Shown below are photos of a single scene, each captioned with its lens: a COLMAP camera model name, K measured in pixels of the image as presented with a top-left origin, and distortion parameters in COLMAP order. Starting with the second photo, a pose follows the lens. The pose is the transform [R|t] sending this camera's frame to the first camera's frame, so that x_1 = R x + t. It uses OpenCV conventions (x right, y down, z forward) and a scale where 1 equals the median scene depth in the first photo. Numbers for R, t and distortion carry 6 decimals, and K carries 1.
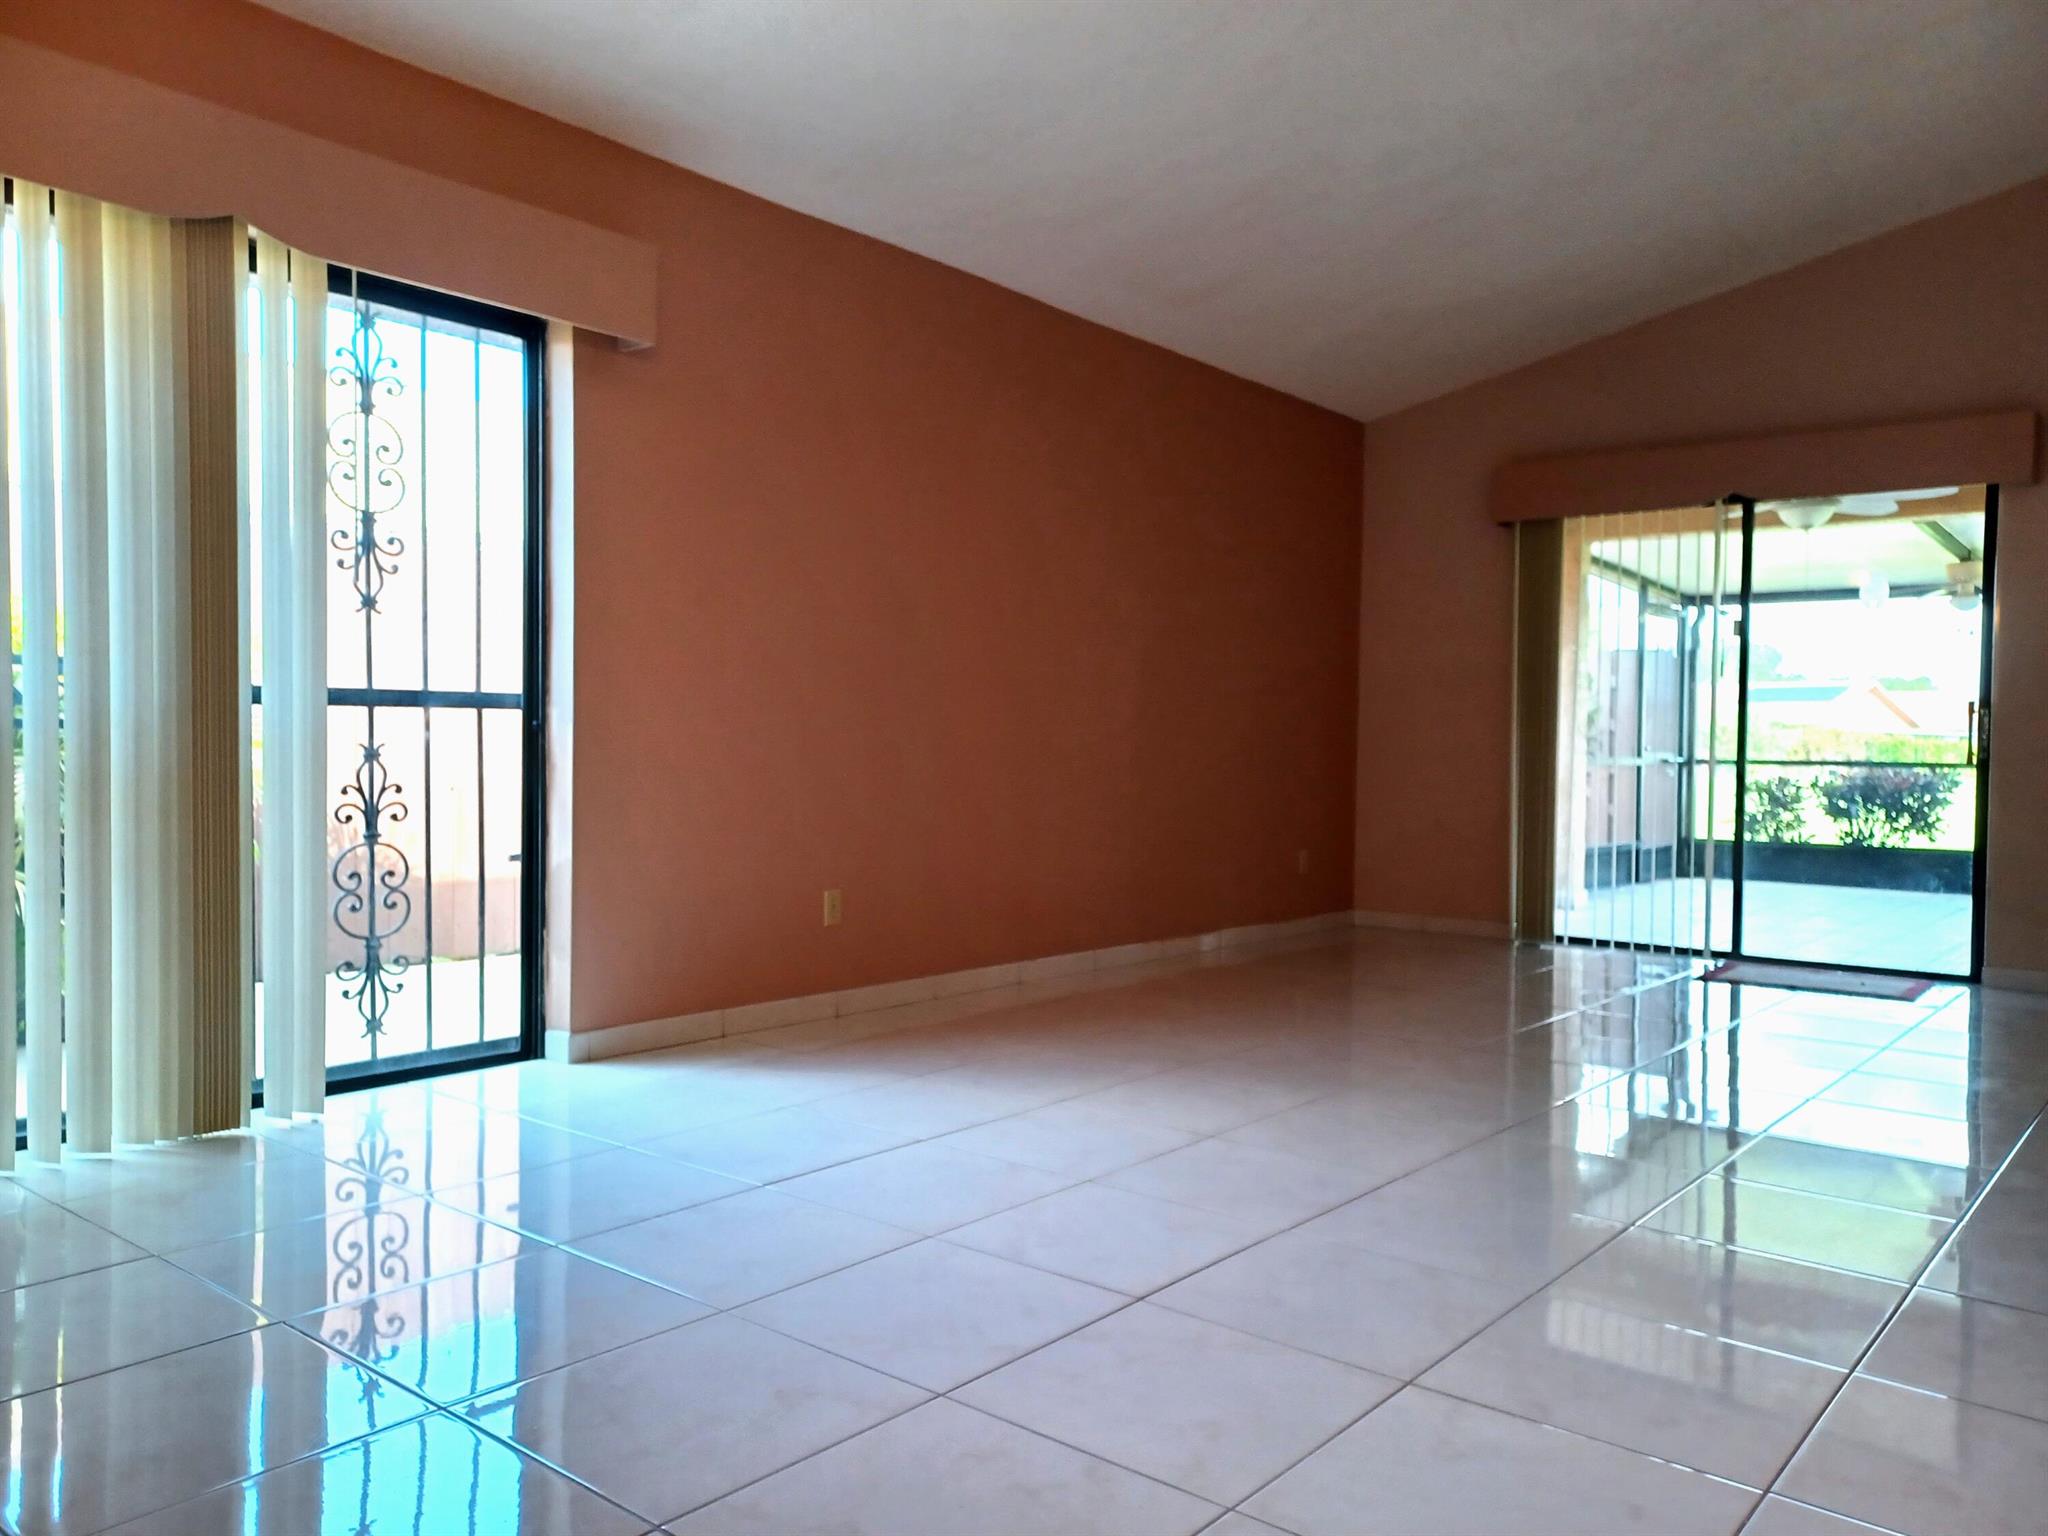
lens RADIAL K [[1509.5, 0, 1031.9], [0, 1509.5, 774.9], [0, 0, 1]] dist [0.041023, -0.009147]
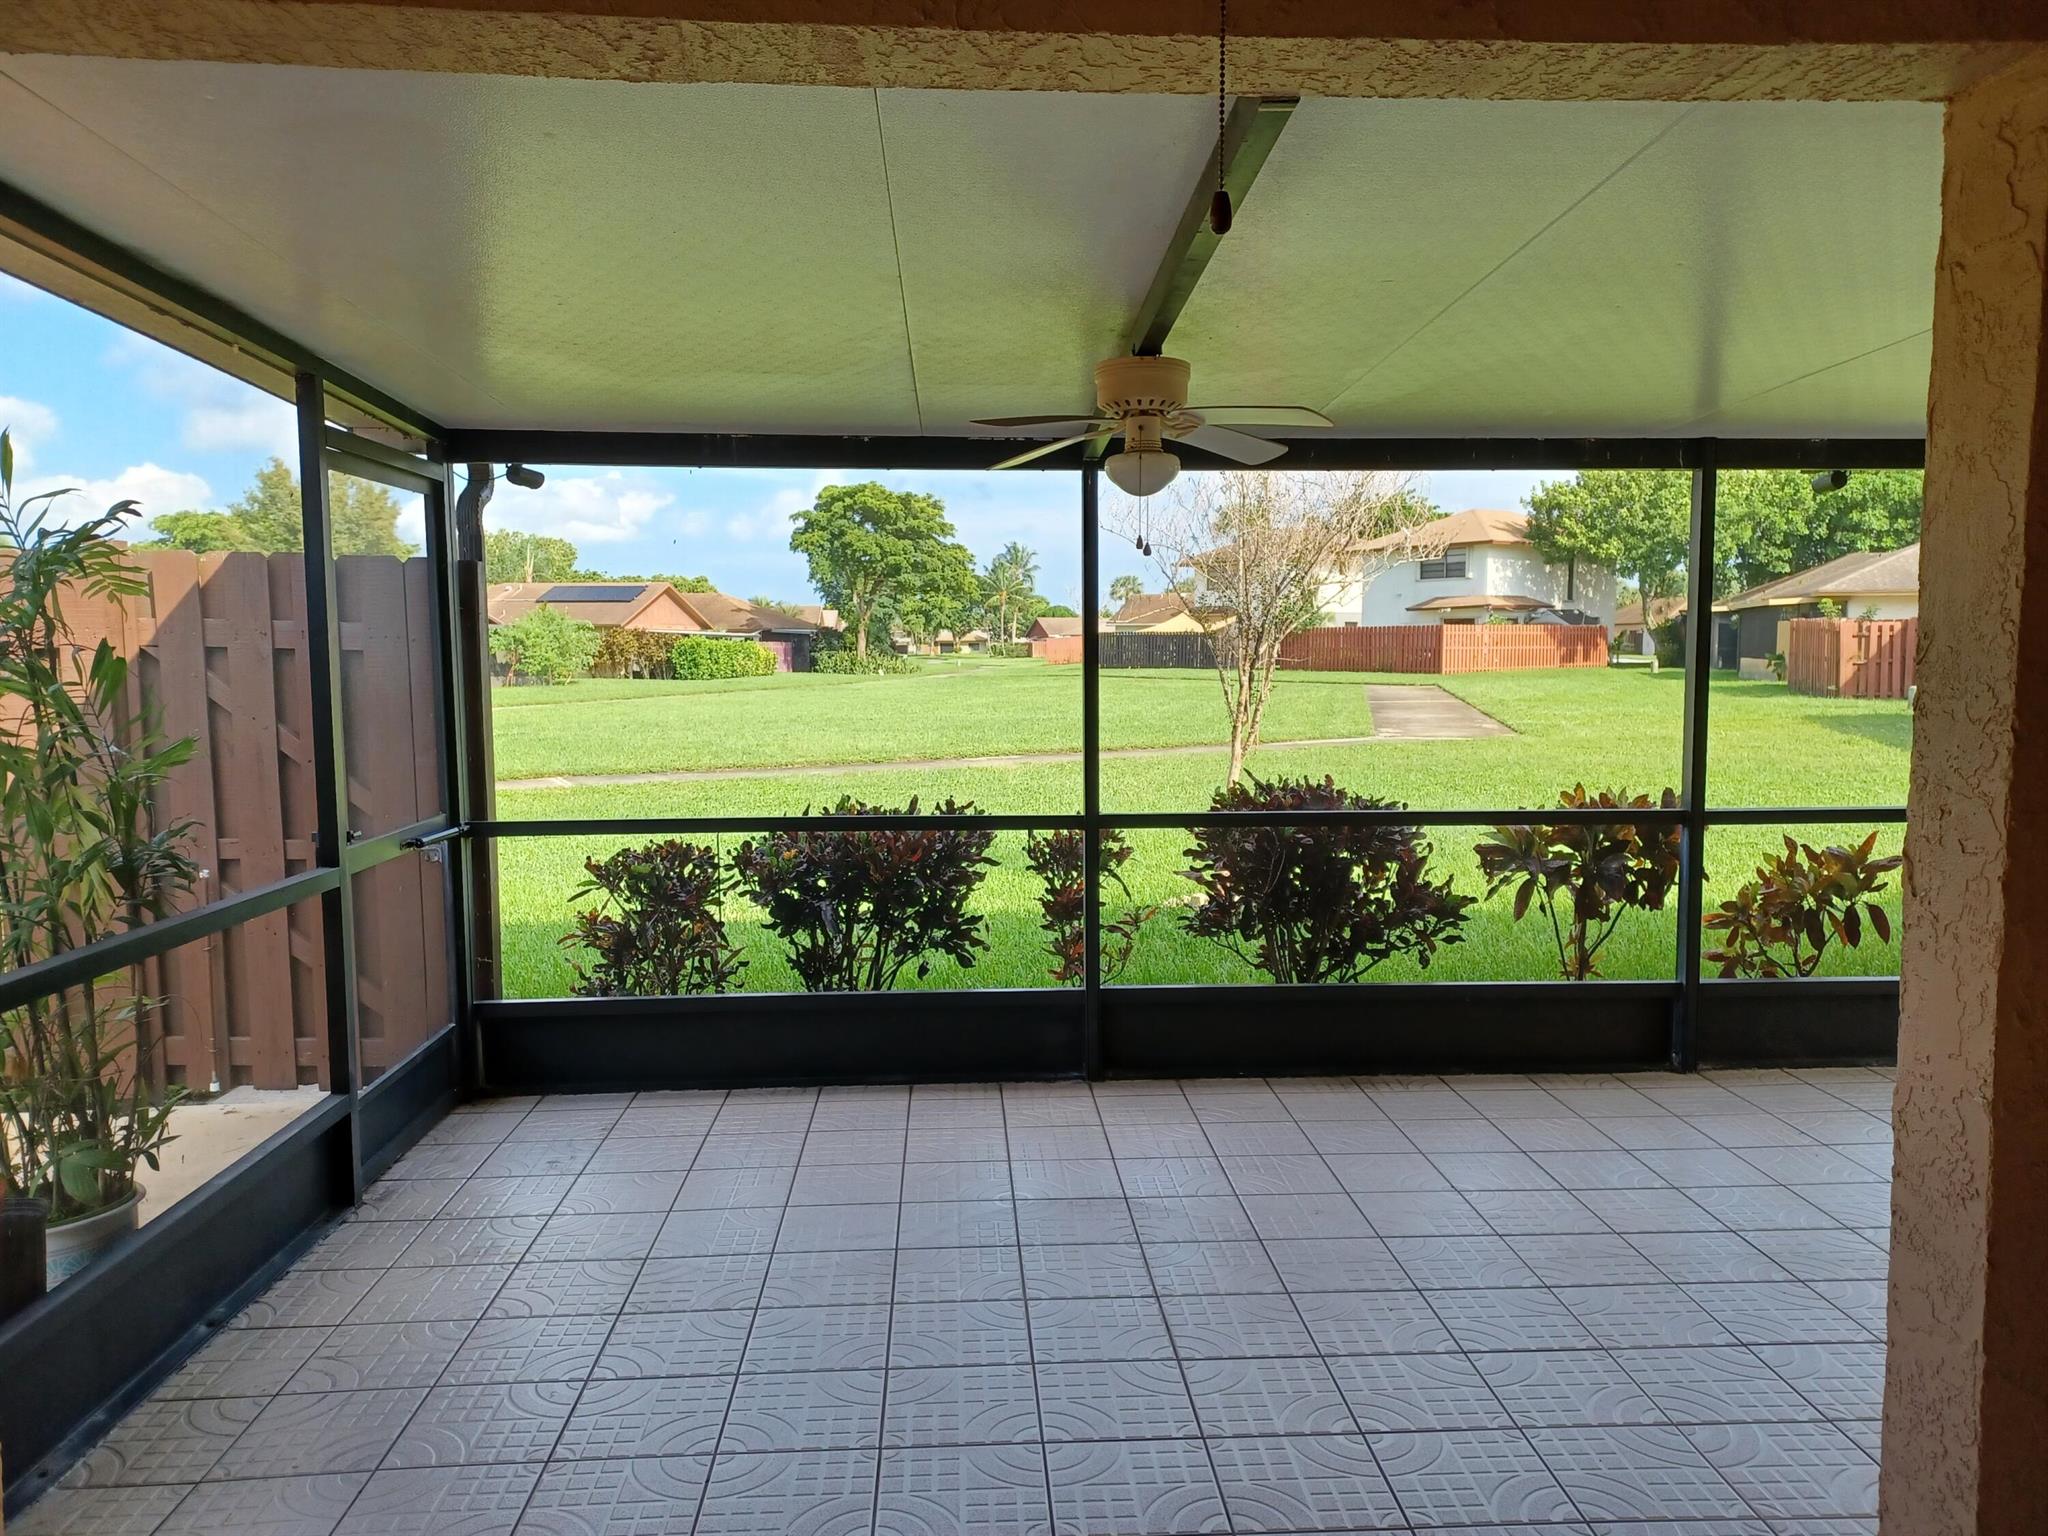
lens RADIAL K [[1509.5, 0, 1027.9], [0, 1509.5, 779.6], [0, 0, 1]] dist [0.041023, -0.009147]
pose [[0.736487, -0.087956, 0.670709, 0.272495], [0.040305, 0.995455, 0.086286, -0.053808], [-0.675249, -0.036516, 0.736685, 0.605326]]
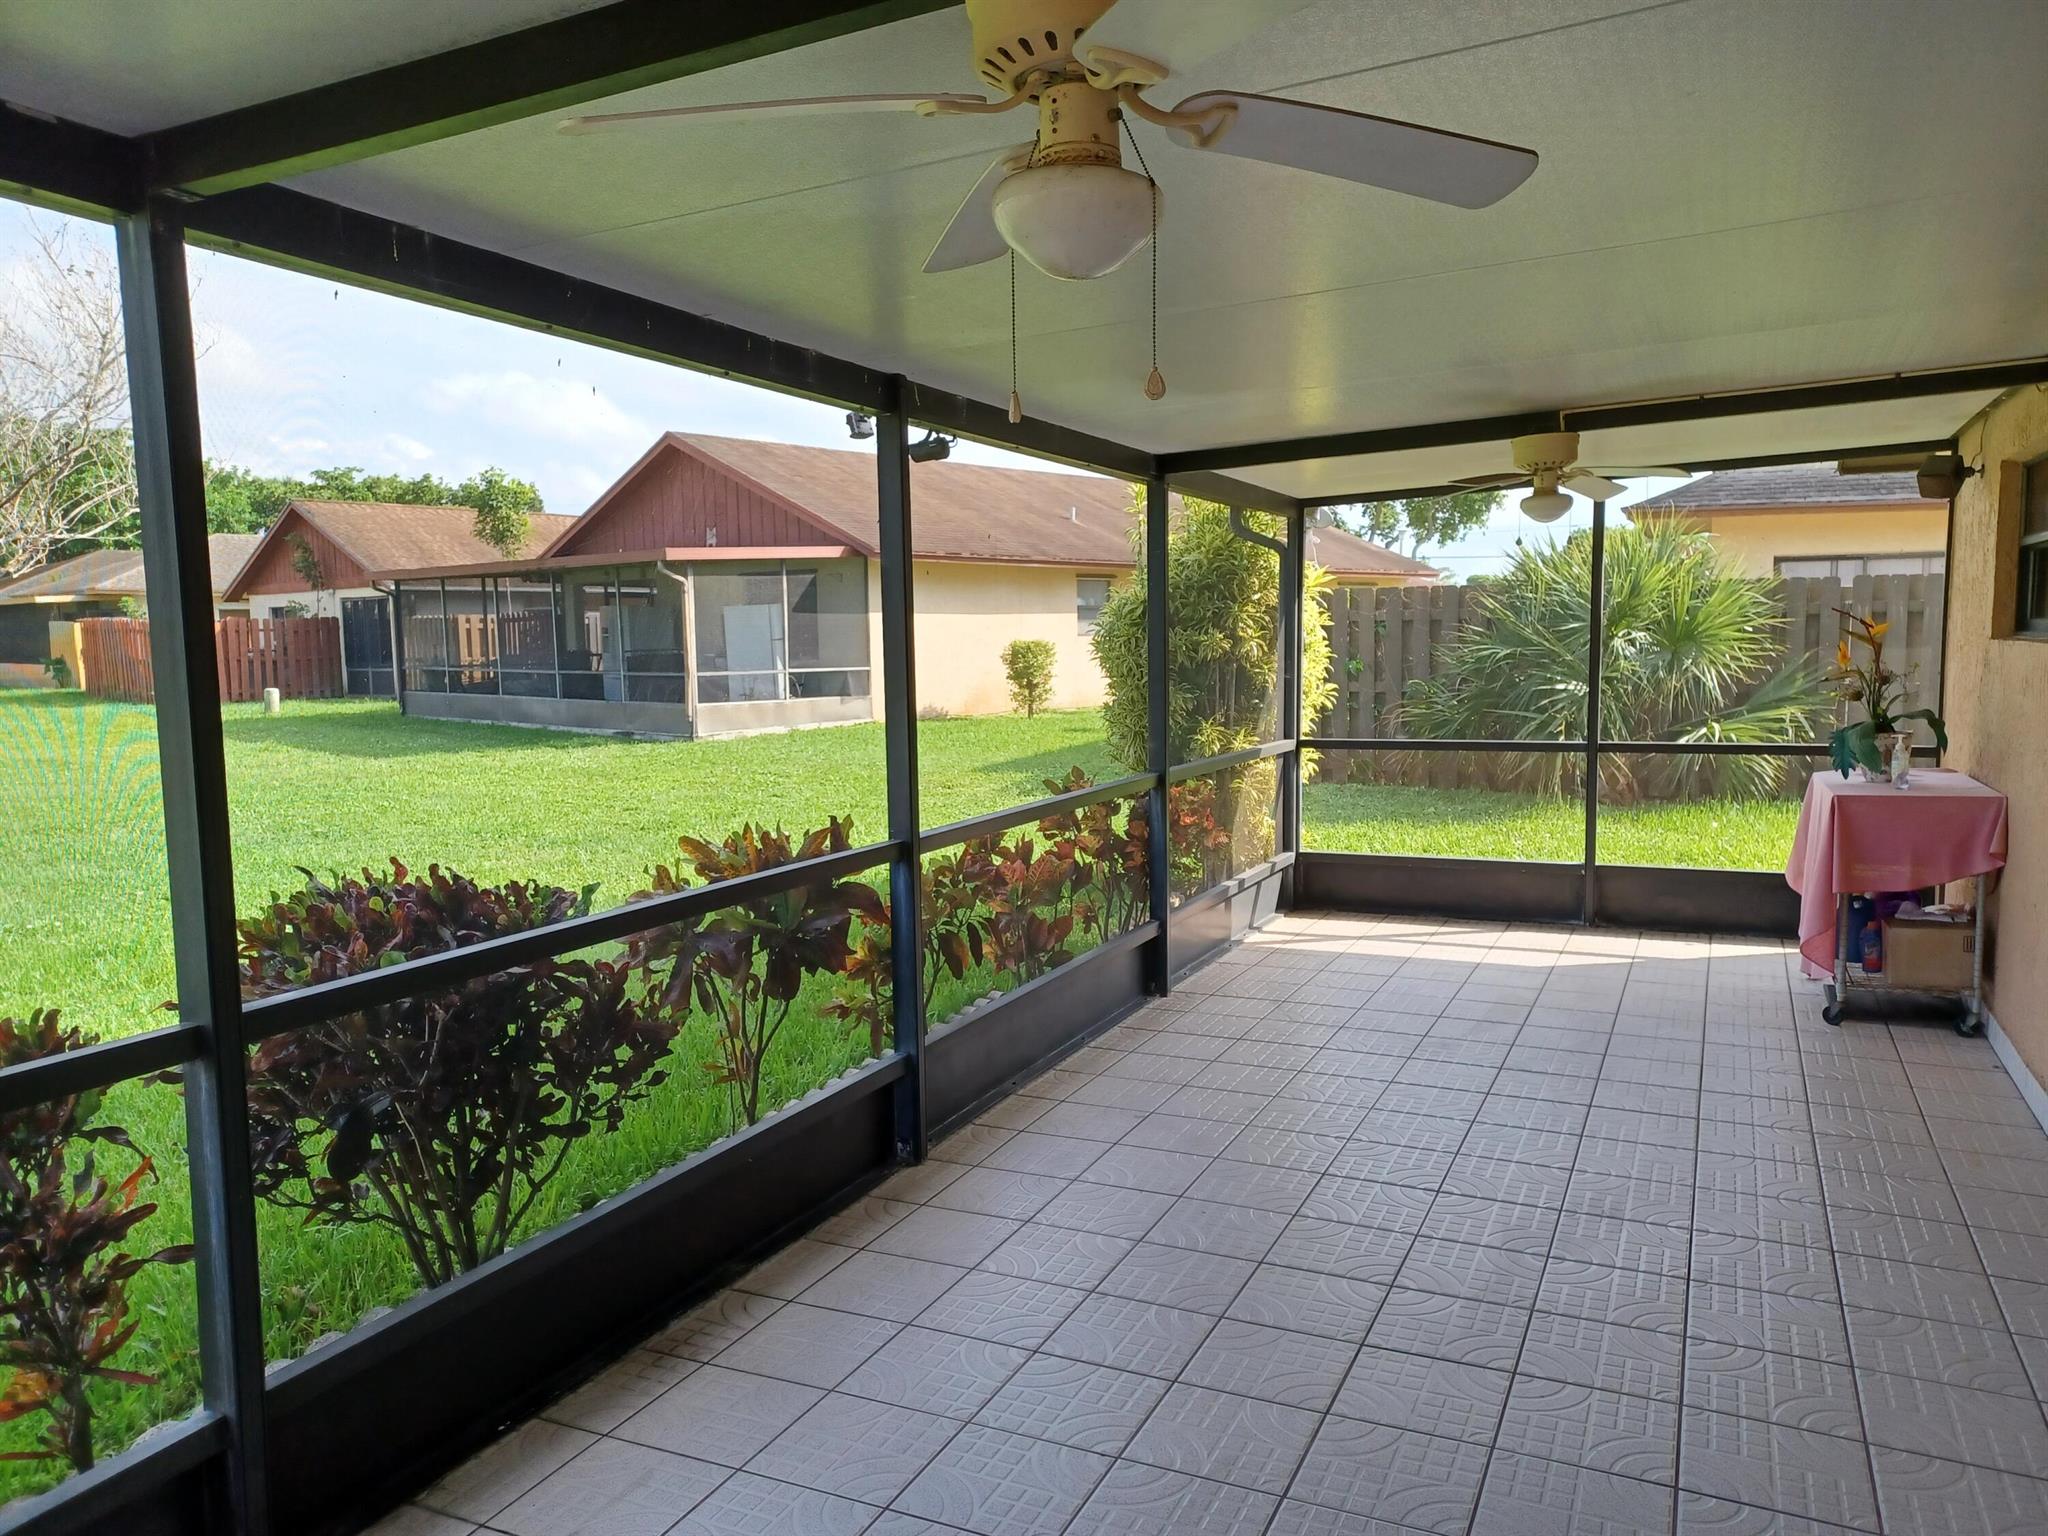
lens RADIAL K [[1509.5, 0, 1013.5], [0, 1509.5, 769.6], [0, 0, 1]] dist [0.041023, -0.009147]
pose [[-0.245312, -0.110570, 0.963118, 0.399296], [0.037334, 0.991660, 0.123356, -0.058118], [-0.968725, 0.066217, -0.239138, 0.944082]]
